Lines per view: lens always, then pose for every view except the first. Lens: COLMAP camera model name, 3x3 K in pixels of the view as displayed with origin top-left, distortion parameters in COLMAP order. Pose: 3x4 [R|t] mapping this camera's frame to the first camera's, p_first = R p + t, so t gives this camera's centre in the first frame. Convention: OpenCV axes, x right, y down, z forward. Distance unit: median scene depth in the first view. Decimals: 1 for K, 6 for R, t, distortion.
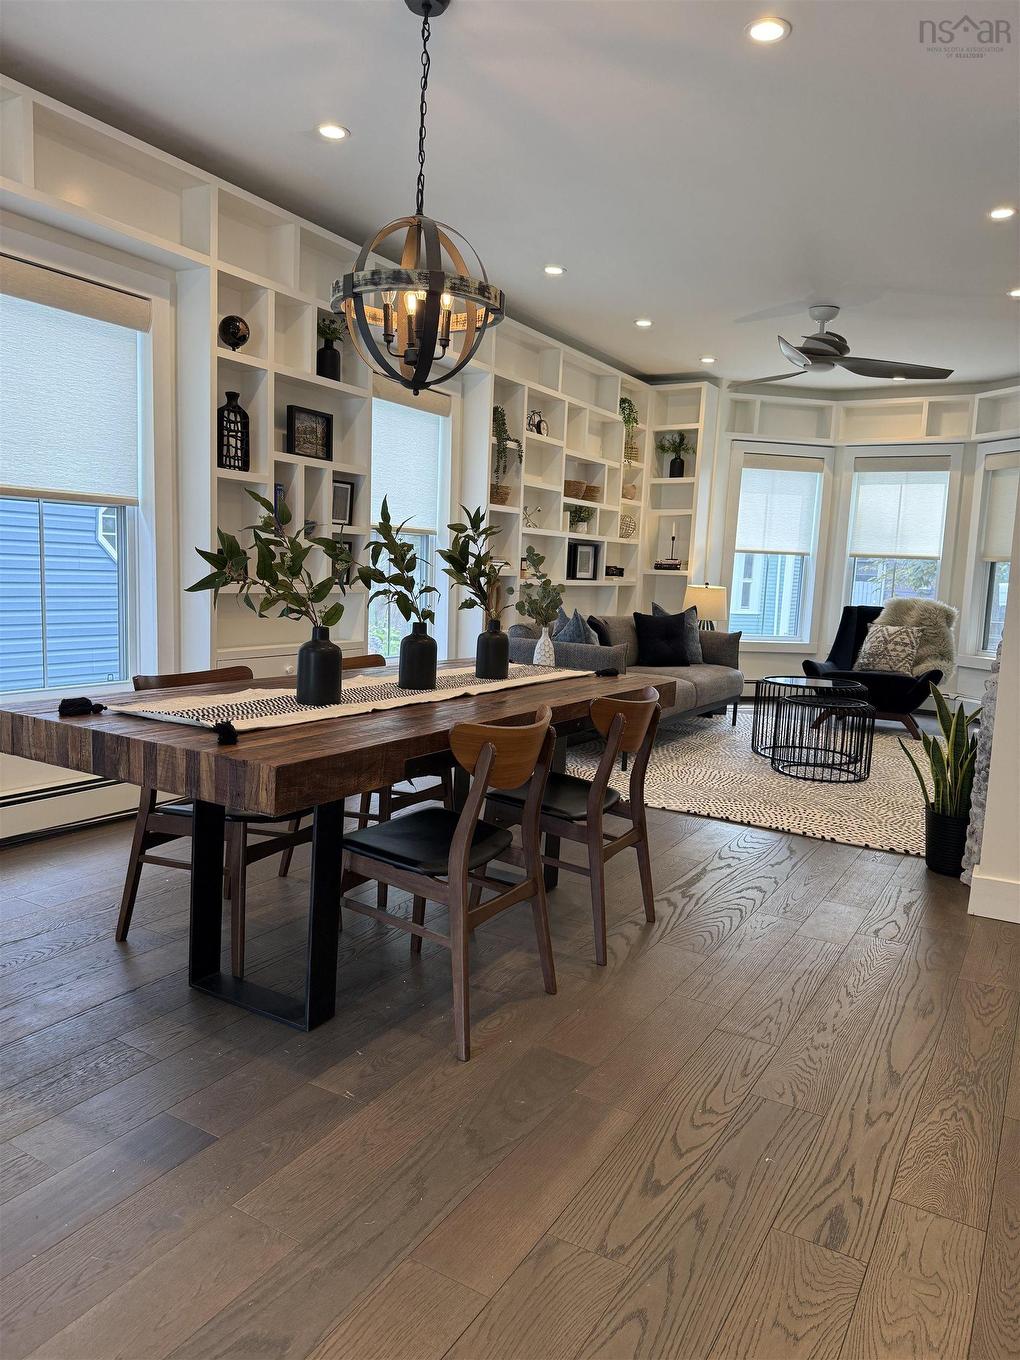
lens RADIAL K [[951.7, 0, 500.4], [0, 951.7, 673.7], [0, 0, 1]] dist [0.051165, -0.061079]
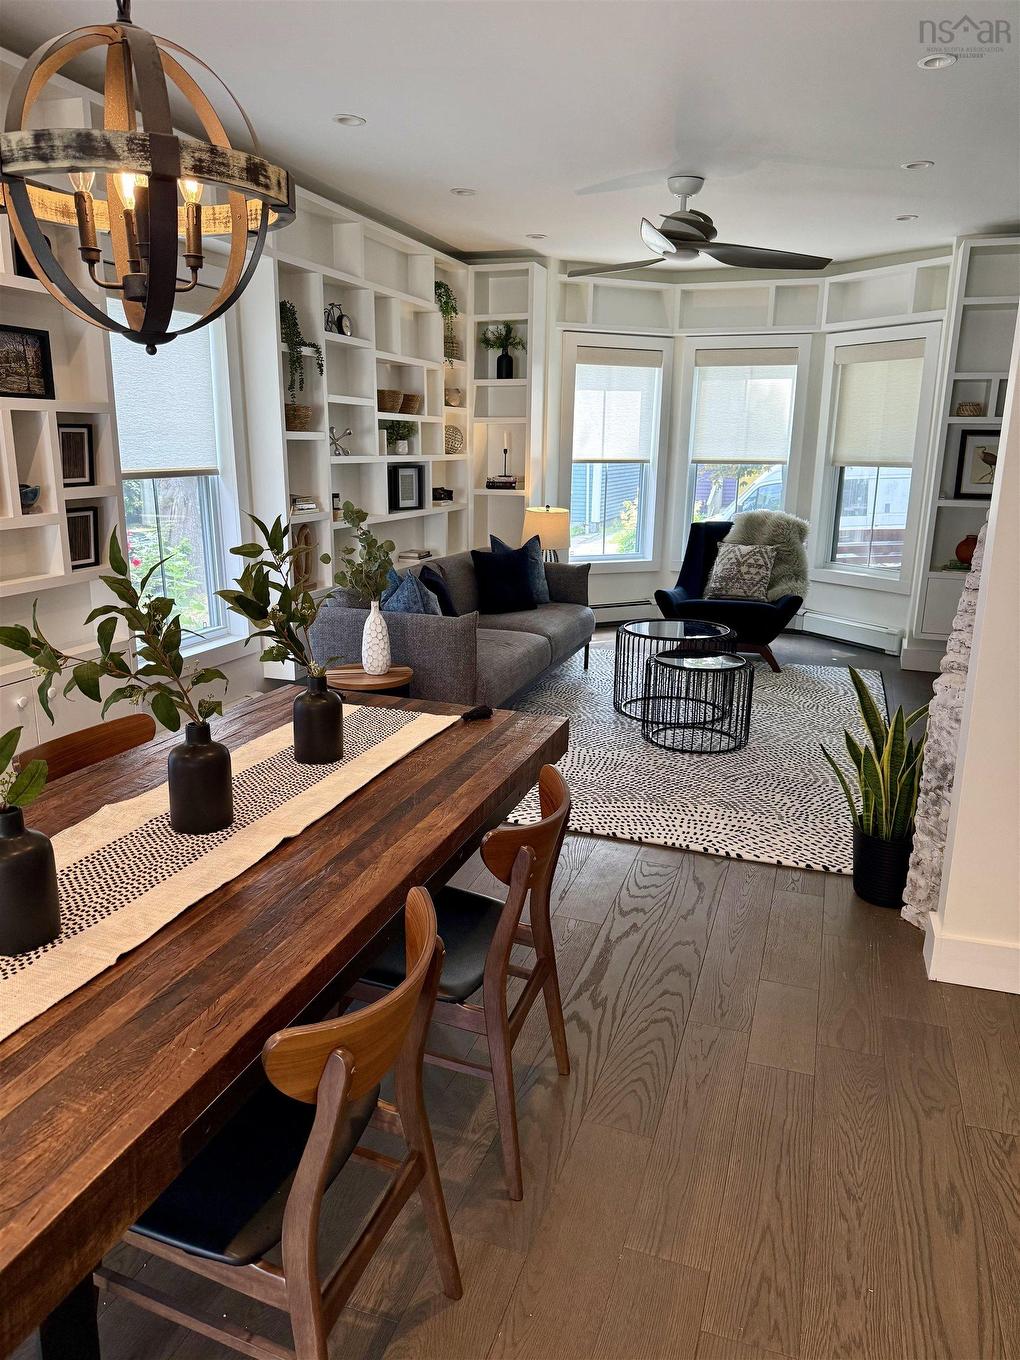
lens RADIAL K [[951.7, 0, 501.8], [0, 951.7, 672.9], [0, 0, 1]] dist [0.051165, -0.061079]
pose [[0.978531, -0.079535, 0.190134, -0.003996], [0.053831, 0.989145, 0.136727, -0.097255], [-0.198945, -0.123556, 0.972191, 0.211257]]
